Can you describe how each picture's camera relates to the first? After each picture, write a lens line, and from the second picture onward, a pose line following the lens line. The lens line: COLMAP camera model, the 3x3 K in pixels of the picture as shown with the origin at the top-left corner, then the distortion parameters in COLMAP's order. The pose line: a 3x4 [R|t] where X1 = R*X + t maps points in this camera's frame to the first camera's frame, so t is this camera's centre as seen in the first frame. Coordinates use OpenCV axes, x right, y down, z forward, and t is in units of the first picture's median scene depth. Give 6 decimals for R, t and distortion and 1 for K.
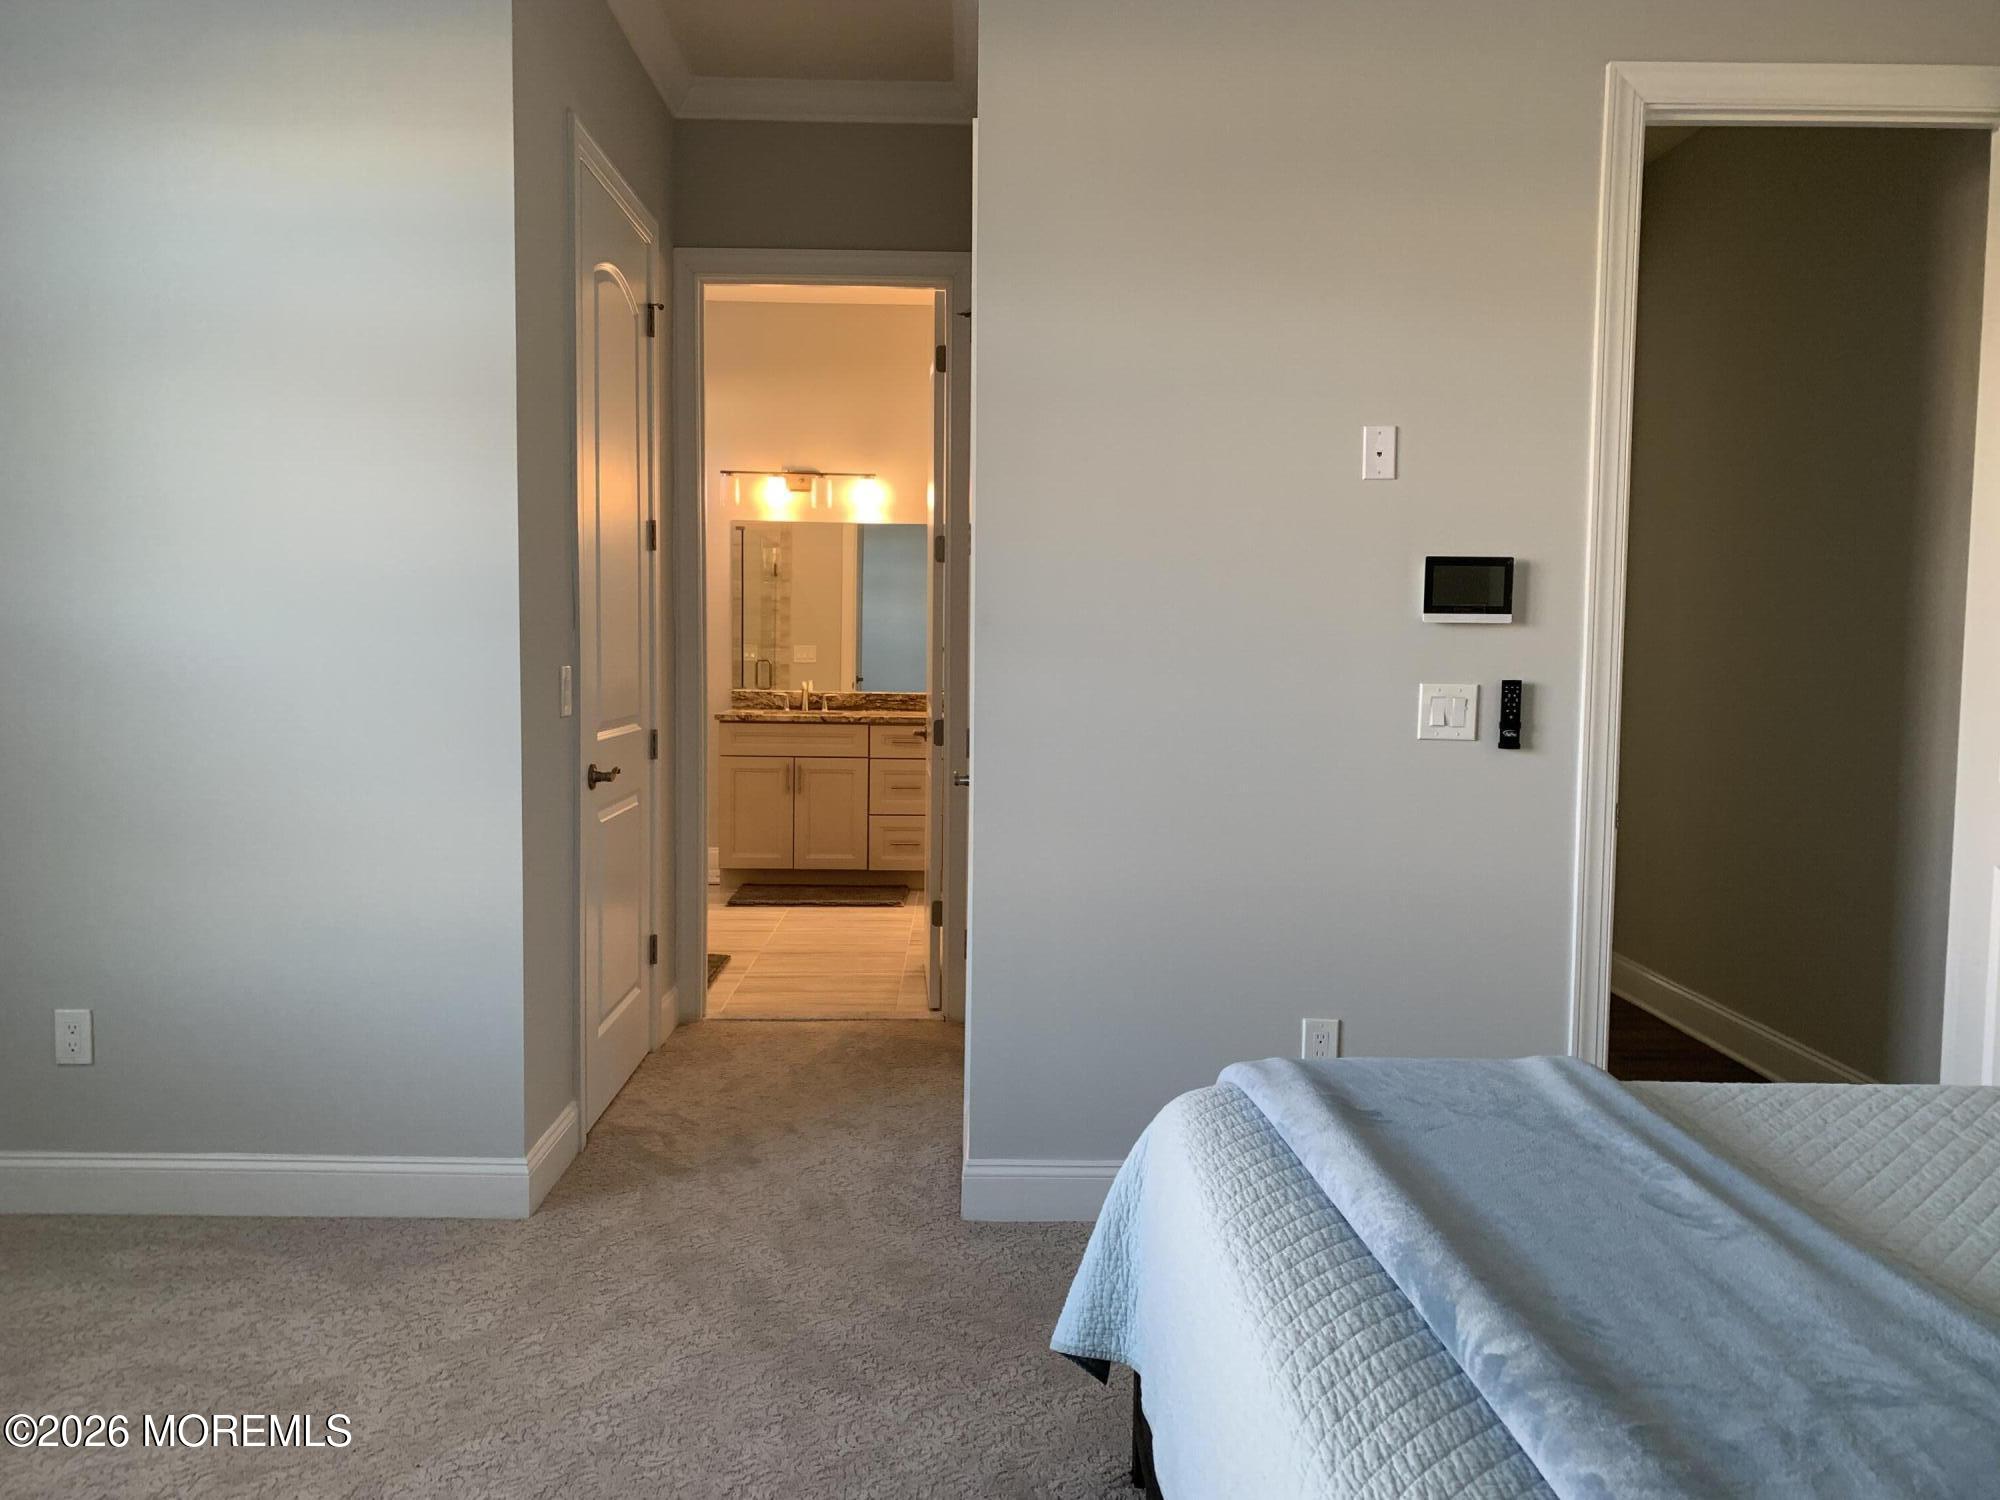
lens RADIAL K [[1524.4, 0, 999.2], [0, 1524.4, 744.7], [0, 0, 1]] dist [0.039339, -0.058460]
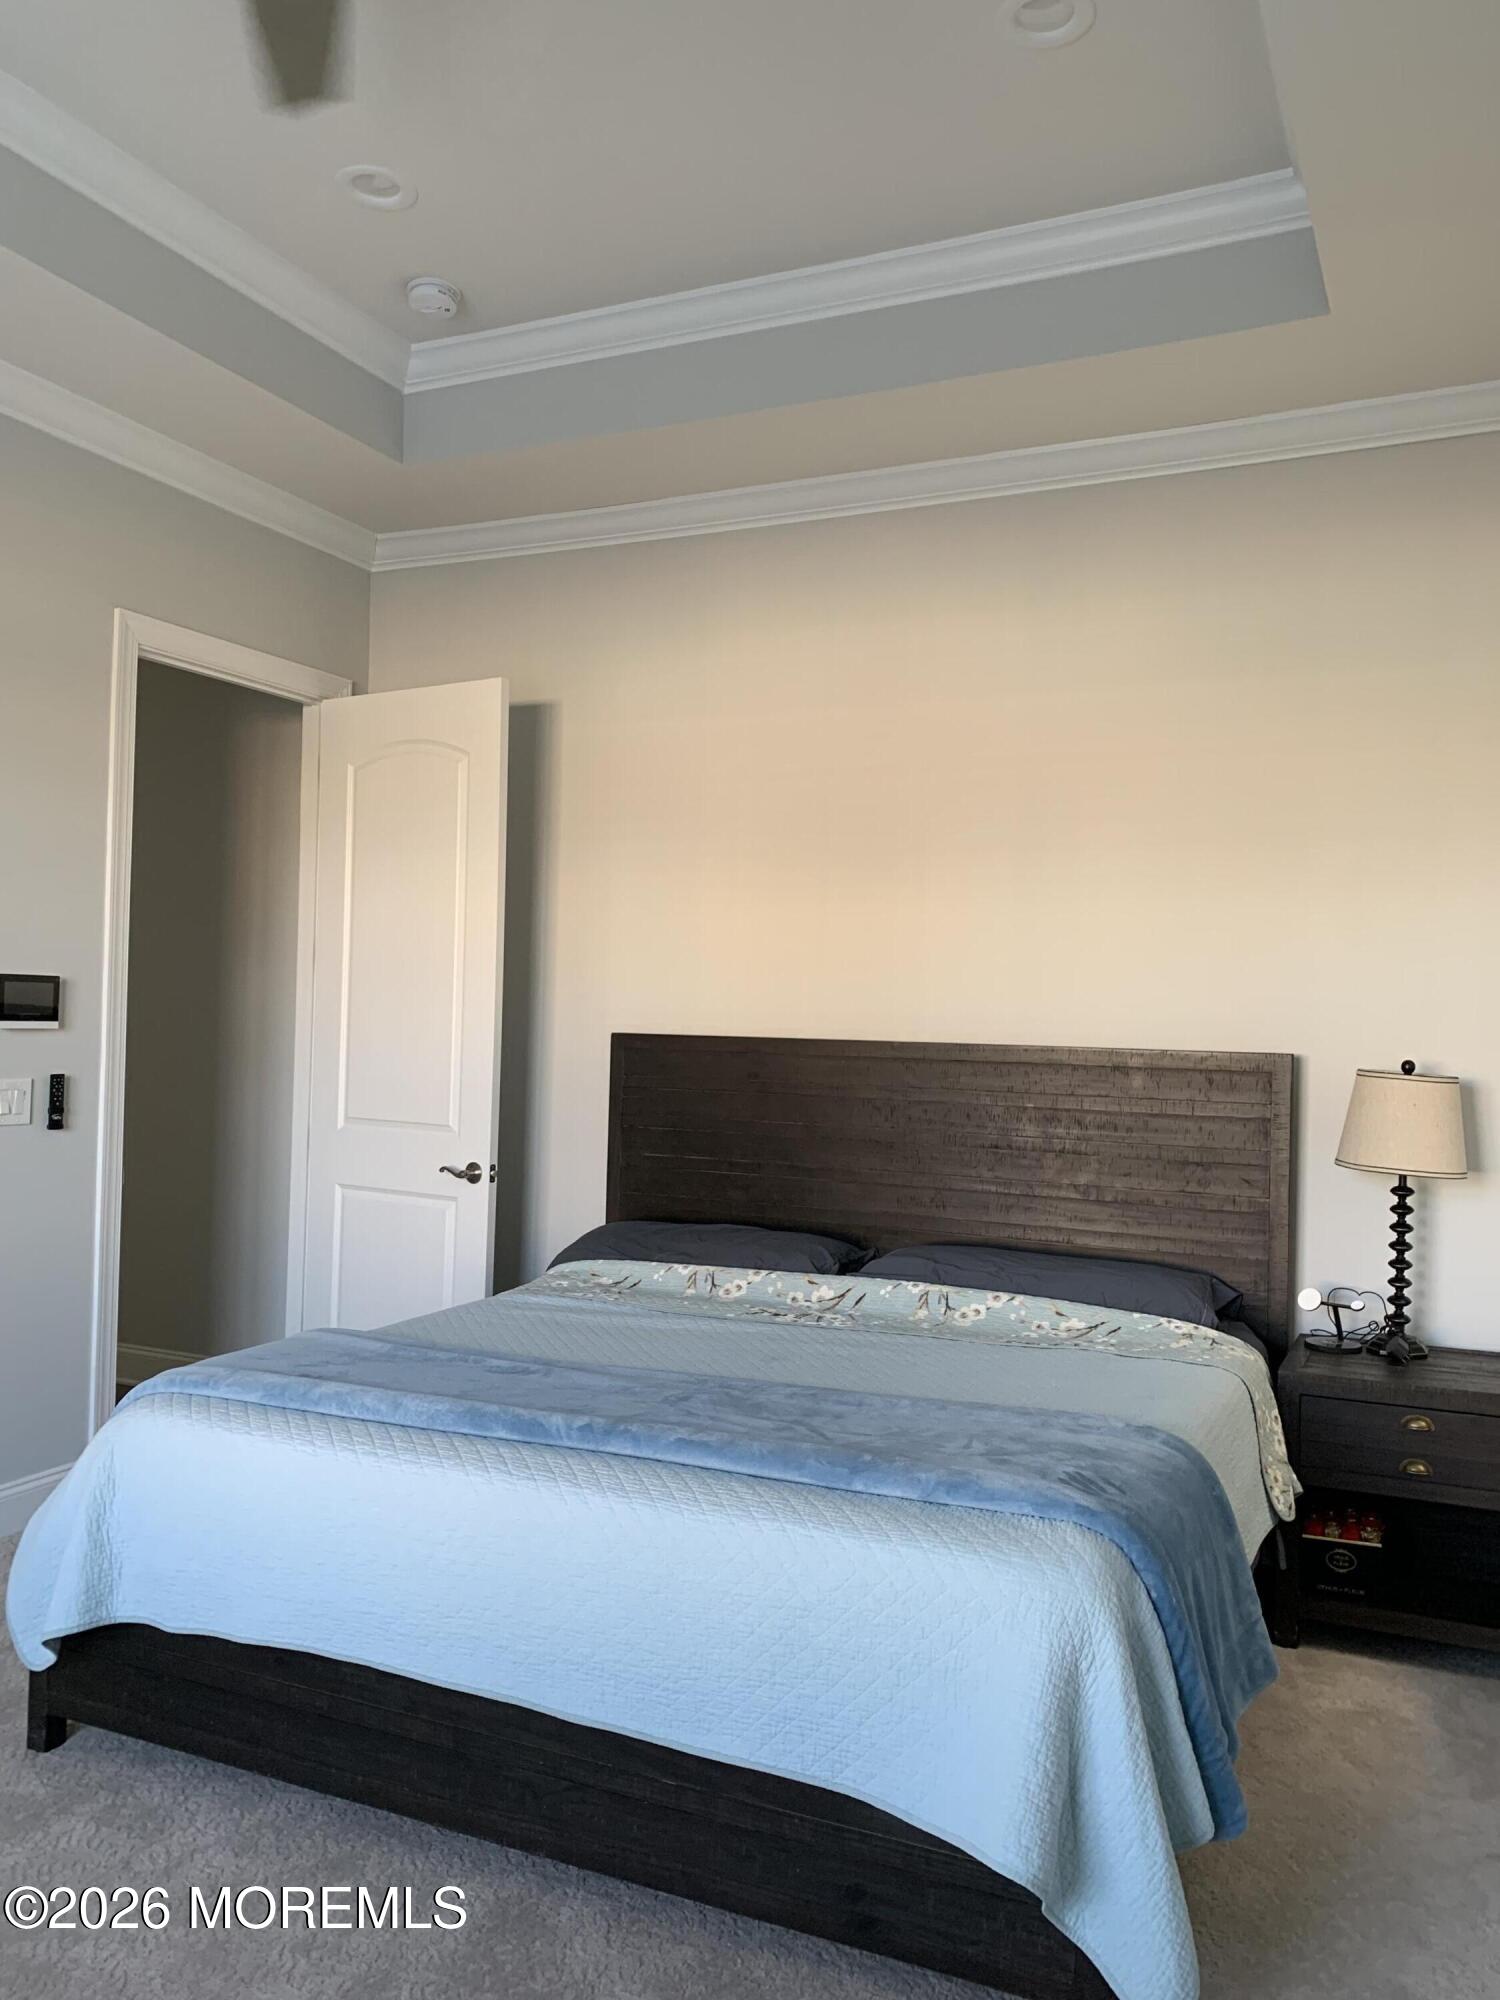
lens RADIAL K [[1524.4, 0, 748.8], [0, 1524.4, 1001.4], [0, 0, 1]] dist [0.039339, -0.058460]
pose [[0.435344, 0.010850, 0.900199, -0.544225], [0.040778, 0.998663, -0.031757, -0.038668], [-0.899340, 0.050533, 0.434320, -0.051230]]
